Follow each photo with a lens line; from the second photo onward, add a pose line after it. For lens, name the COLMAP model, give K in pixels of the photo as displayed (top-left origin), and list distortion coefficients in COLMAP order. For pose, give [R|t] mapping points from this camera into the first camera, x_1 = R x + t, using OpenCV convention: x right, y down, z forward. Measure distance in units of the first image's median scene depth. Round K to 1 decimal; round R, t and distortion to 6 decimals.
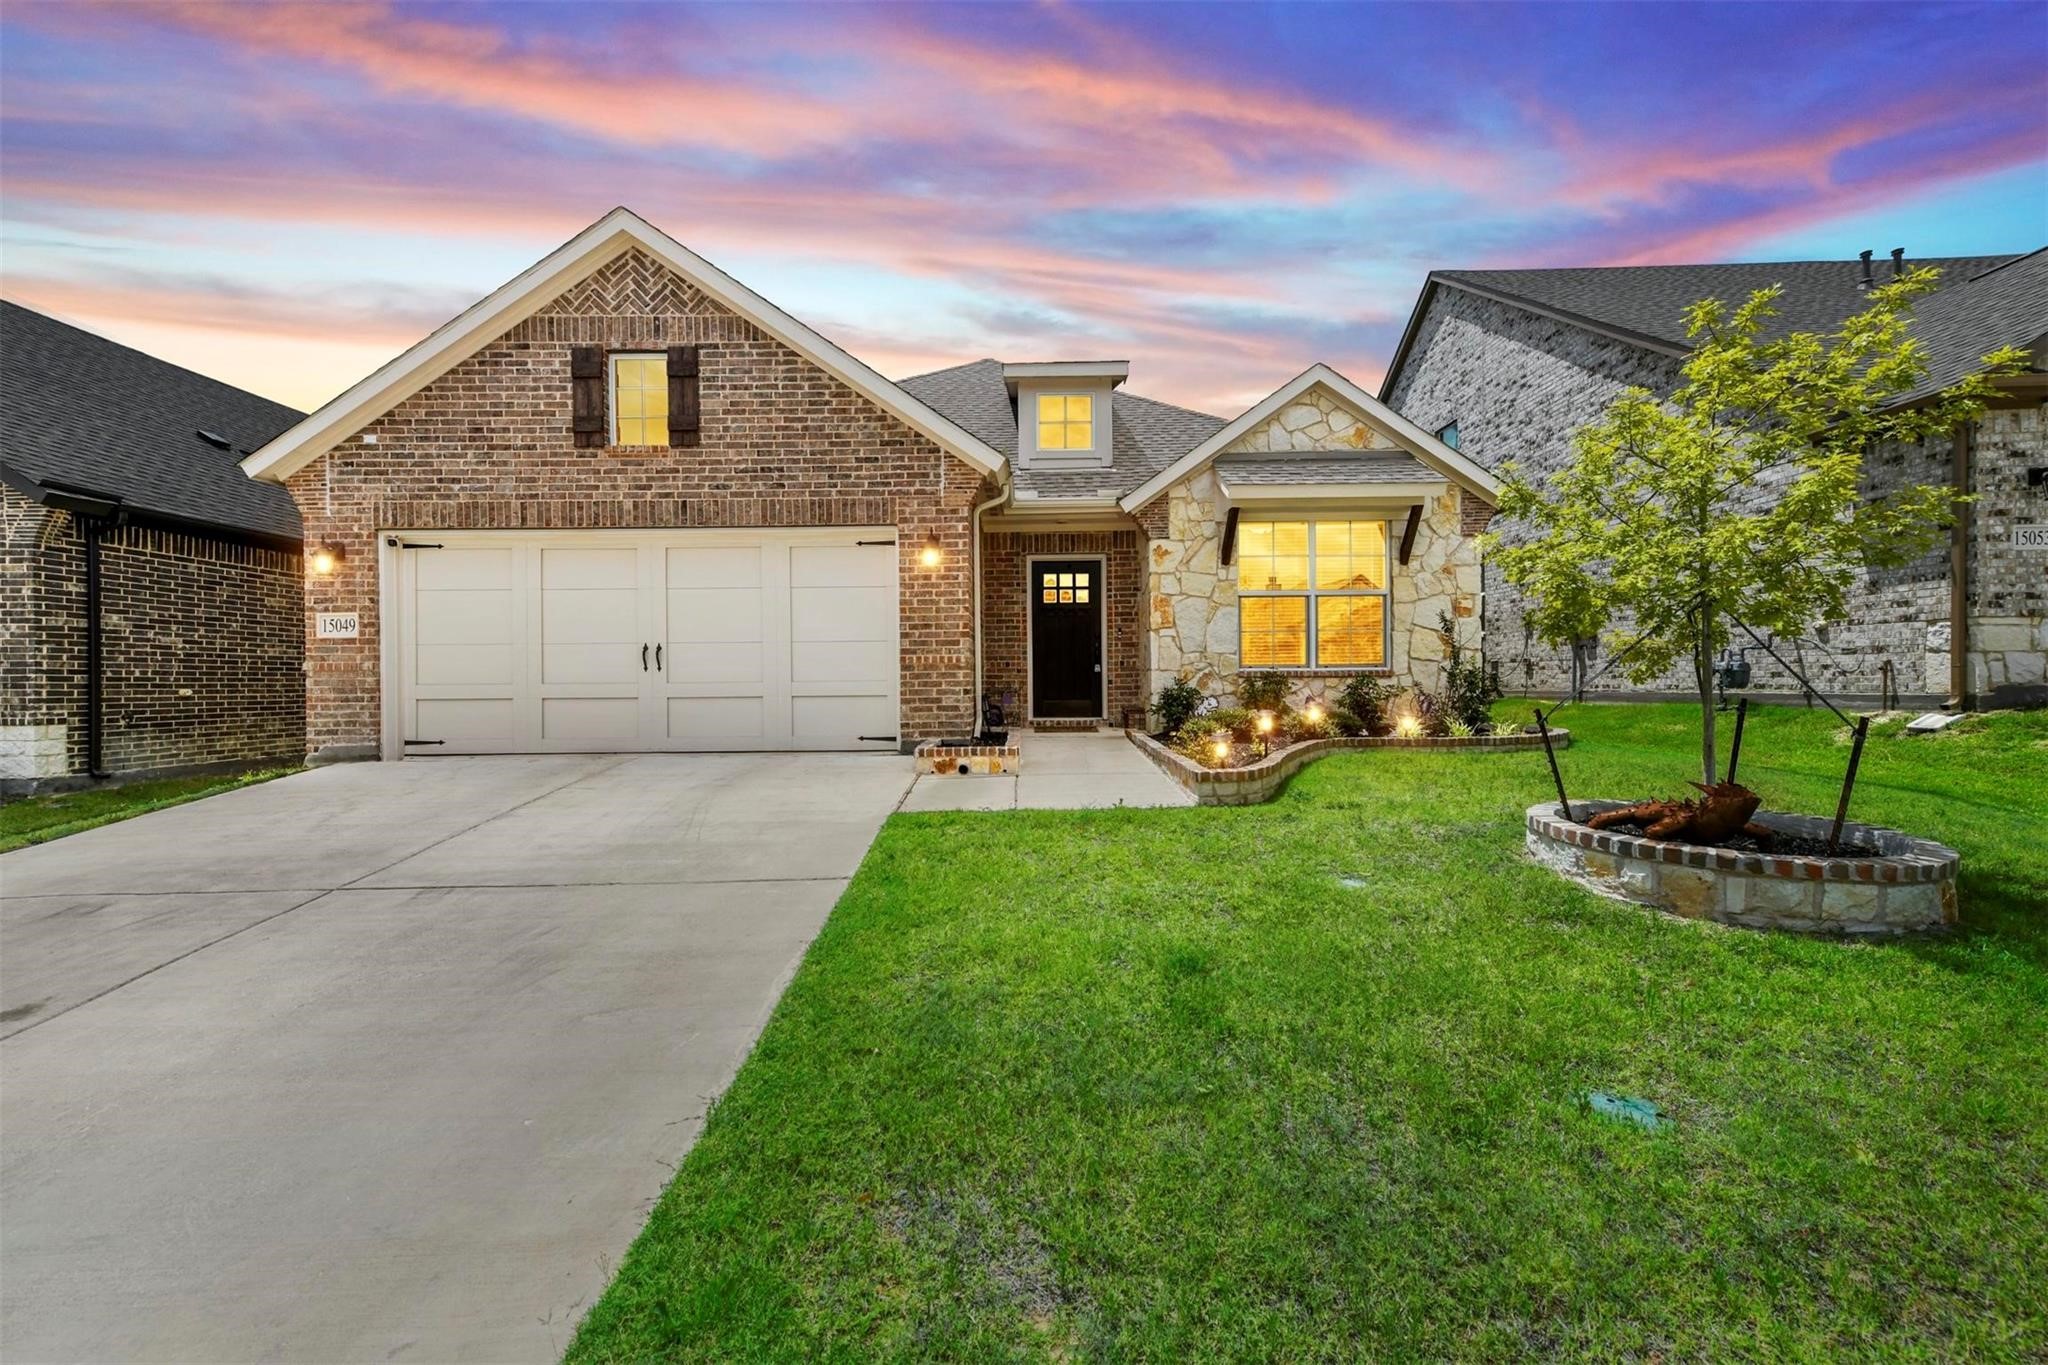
lens RADIAL K [[797.7, 0, 1025.1], [0, 797.7, 681.1], [0, 0, 1]] dist [0.014344, -0.000212]
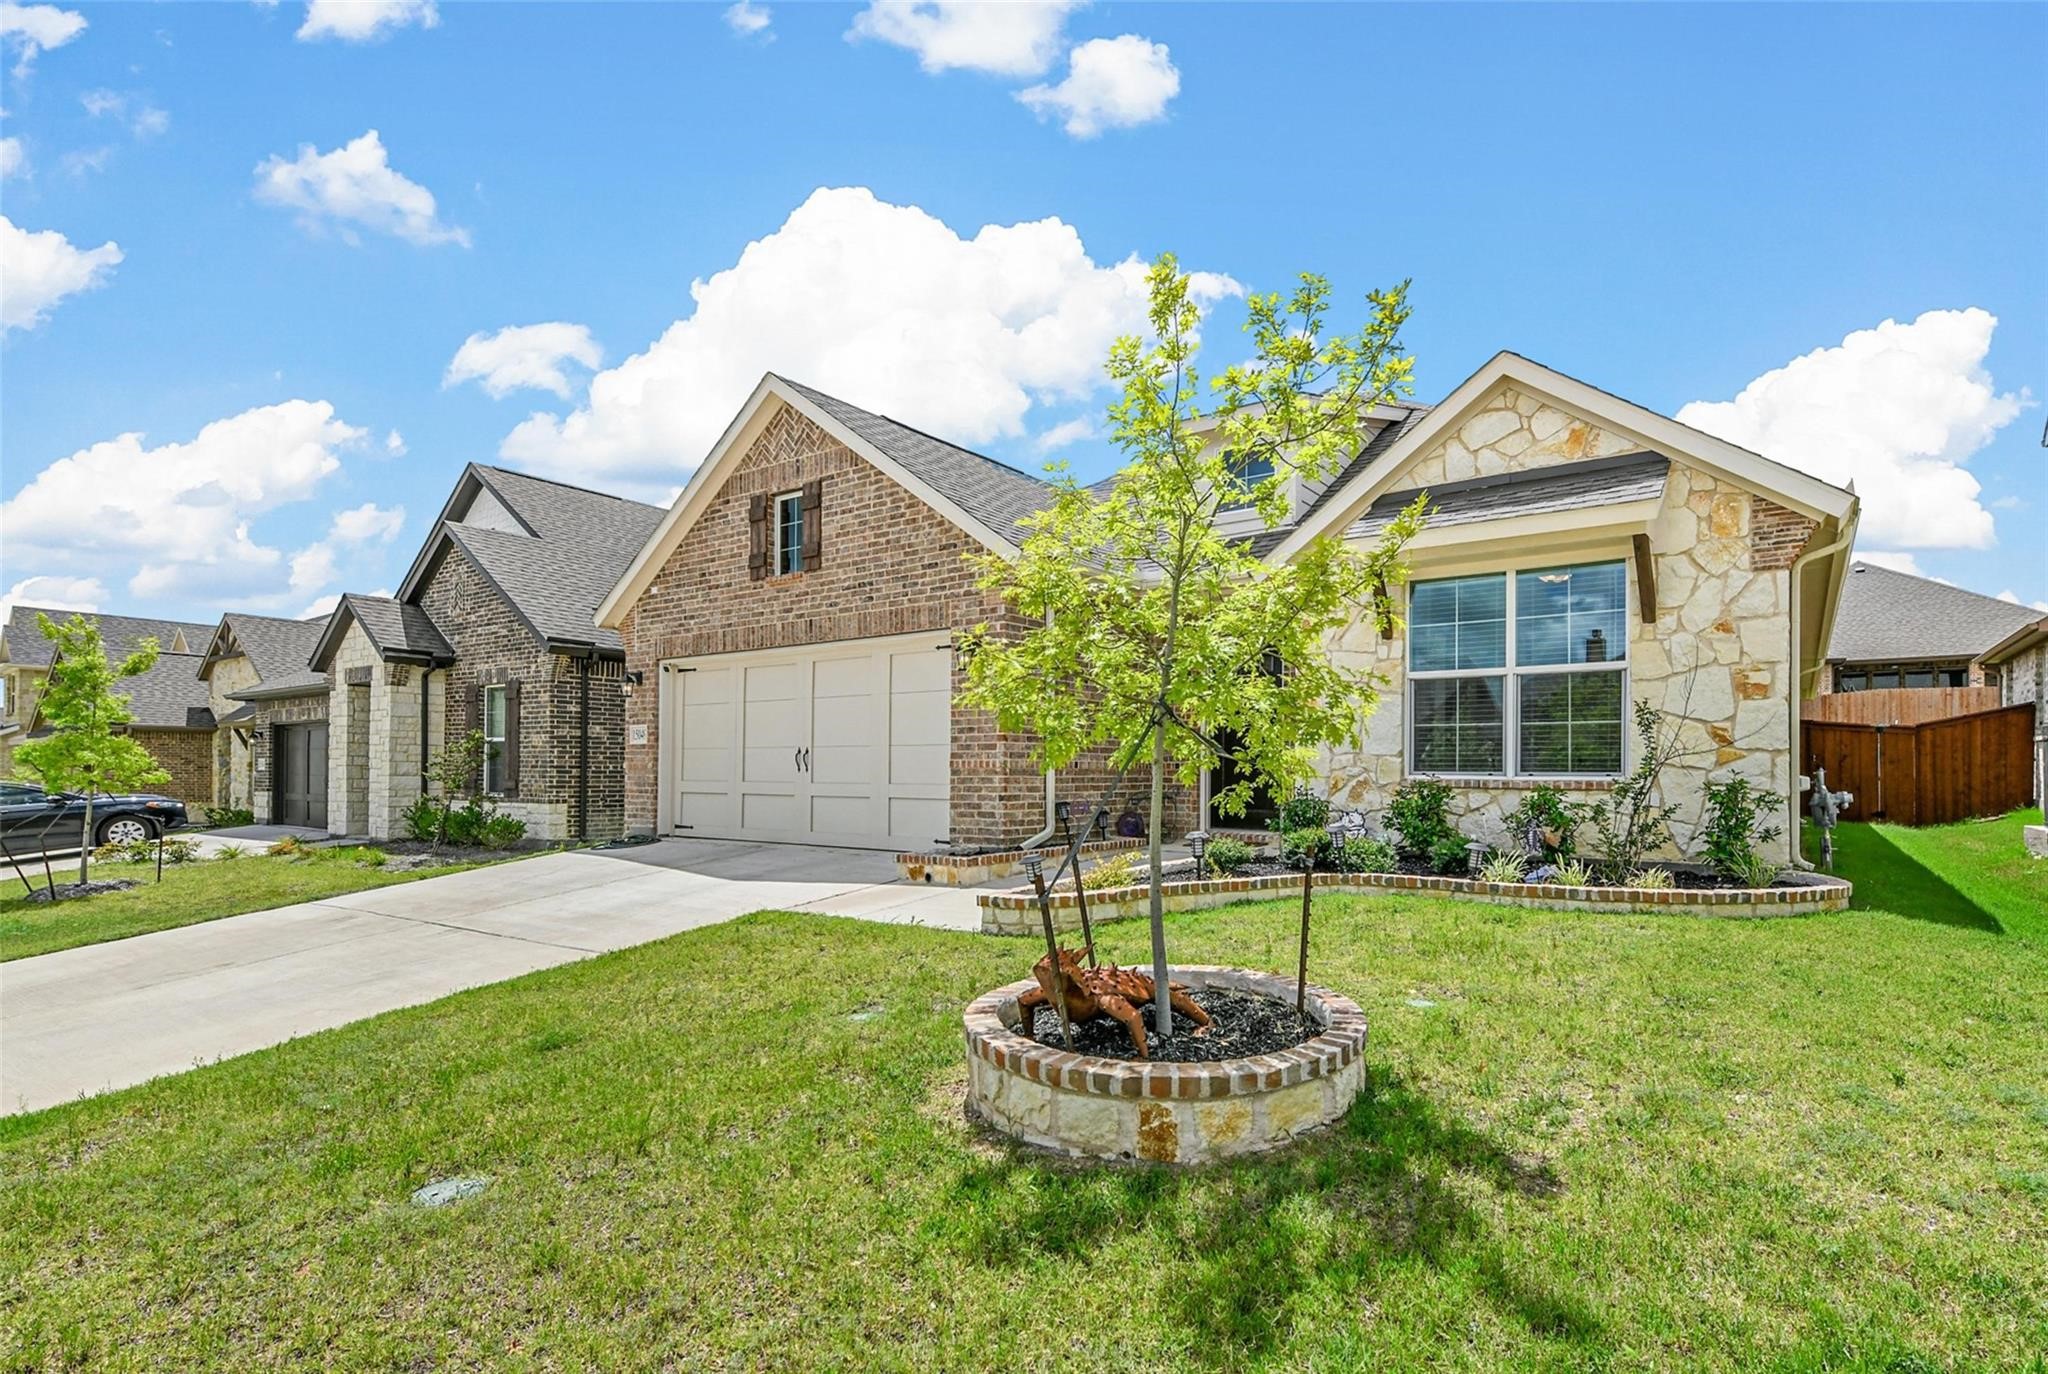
lens RADIAL K [[927.1, 0, 1023.4], [0, 927.1, 767.4], [0, 0, 1]] dist [0.011132, -0.000119]
pose [[0.837812, 0.008028, -0.545899, 0.531065], [-0.012129, 0.999919, -0.003910, -0.018527], [0.545823, 0.009897, 0.837842, 0.082062]]
